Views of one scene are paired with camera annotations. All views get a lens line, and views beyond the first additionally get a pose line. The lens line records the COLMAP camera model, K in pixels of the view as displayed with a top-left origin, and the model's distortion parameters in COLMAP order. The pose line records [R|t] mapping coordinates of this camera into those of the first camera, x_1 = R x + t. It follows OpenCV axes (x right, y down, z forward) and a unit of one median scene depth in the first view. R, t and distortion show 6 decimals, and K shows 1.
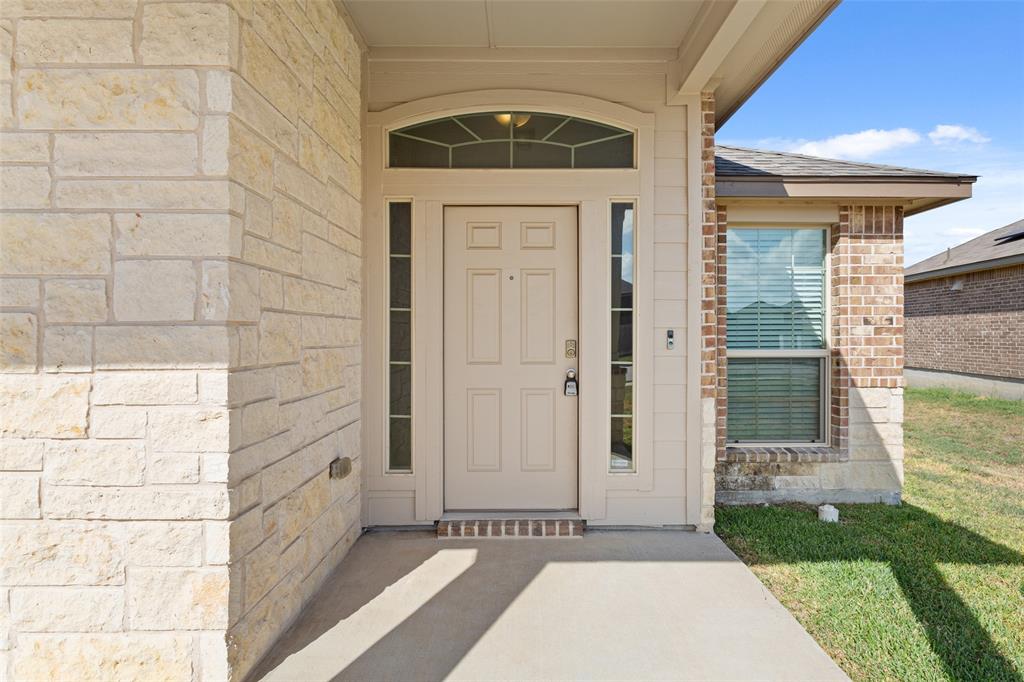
lens RADIAL K [[558.6, 0, 529.0], [0, 558.6, 334.7], [0, 0, 1]] dist [0.000223, -0.000032]
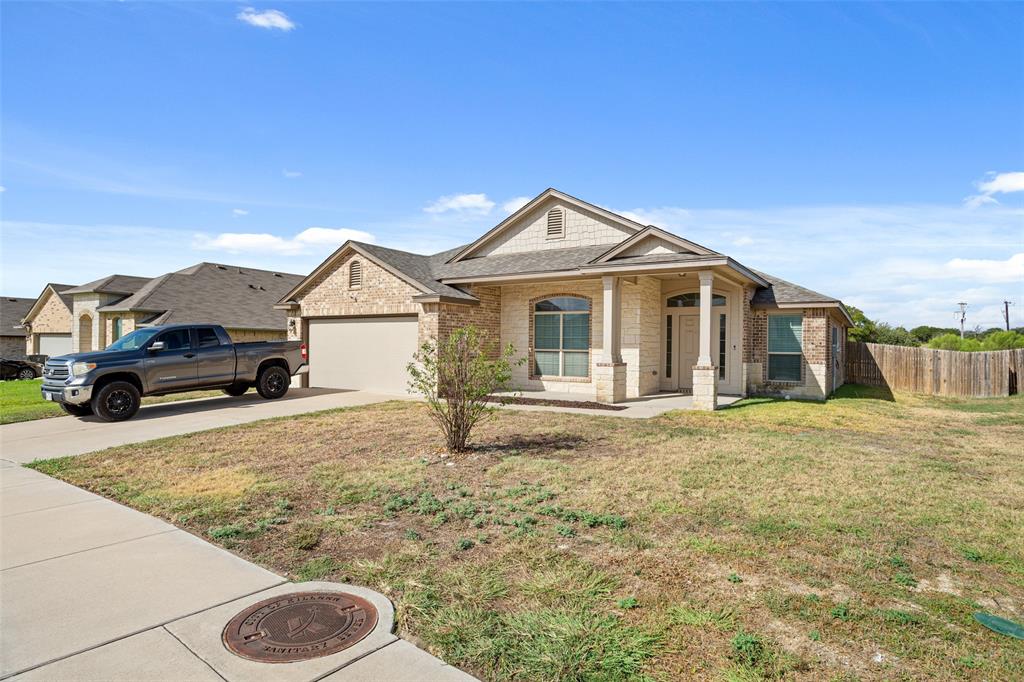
lens RADIAL K [[559.0, 0, 512.0], [0, 559.0, 341.0], [0, 0, 1]] dist [-0.054242, 0.000003]
pose [[0.830091, 0.005138, -0.557605, 1.142779], [-0.012466, 0.999879, -0.009344, 0.016230], [0.557489, 0.014708, 0.830054, -3.196629]]
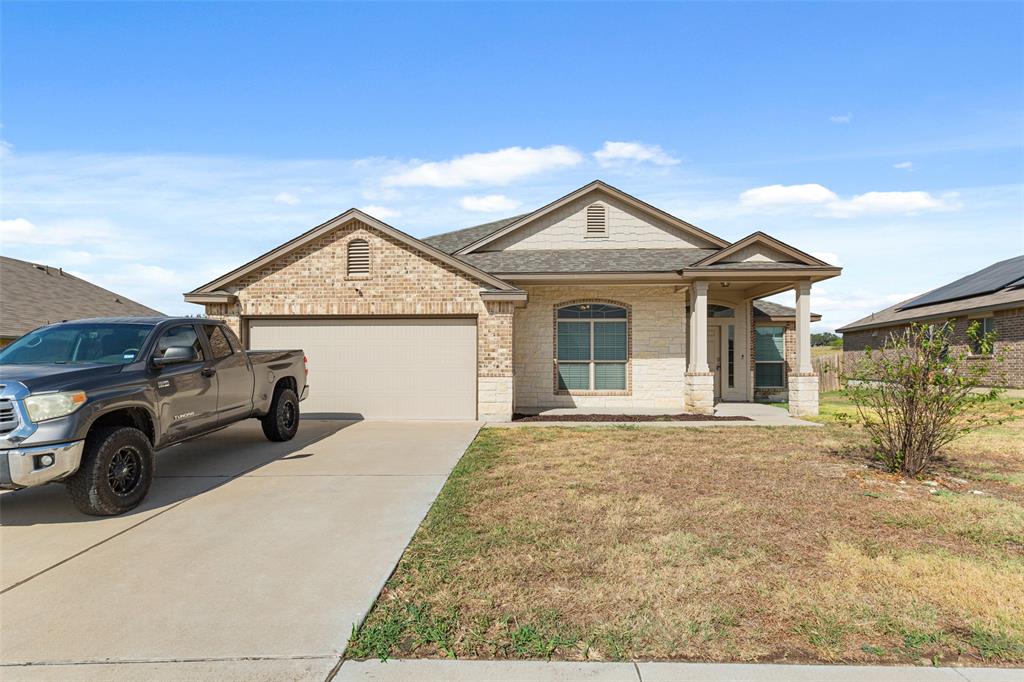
lens RADIAL K [[555.0, 0, 513.0], [0, 555.0, 360.0], [0, 0, 1]] dist [0.000175, 0.000206]
pose [[0.998658, -0.000992, -0.051777, -1.280760], [0.000391, 0.999933, -0.011609, 0.077977], [0.051785, 0.011573, 0.998591, -3.324516]]
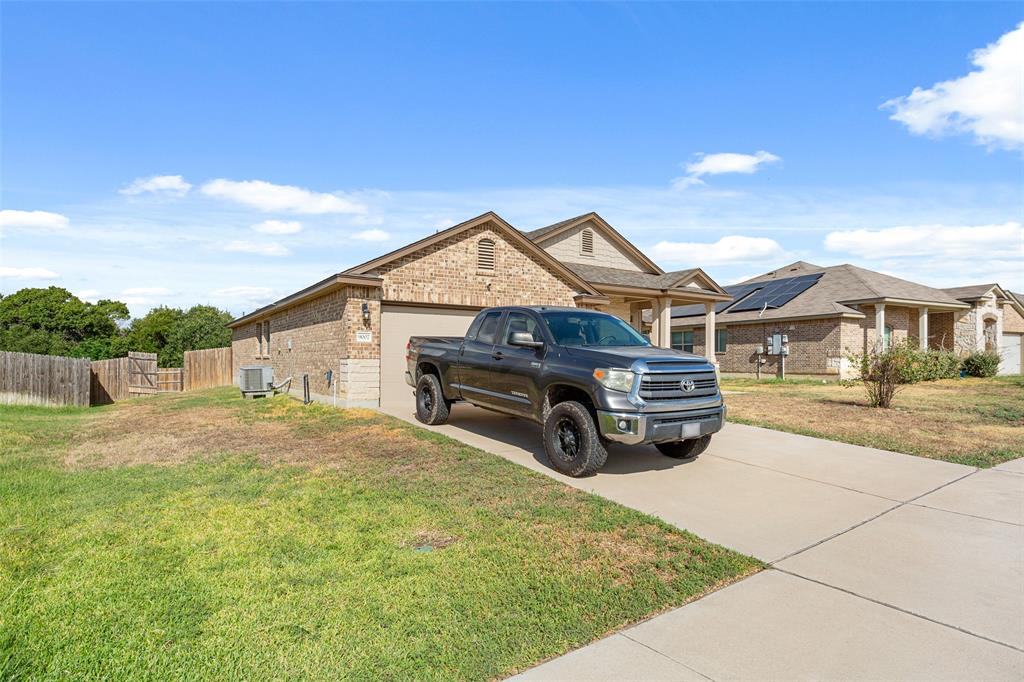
lens RADIAL K [[559.0, 0, 512.0], [0, 559.0, 341.0], [0, 0, 1]] dist [-0.054242, 0.000003]
pose [[0.845401, 0.024881, 0.533553, -4.002263], [-0.006907, 0.999340, -0.035658, 0.119593], [-0.534088, 0.026460, 0.845015, -3.262246]]
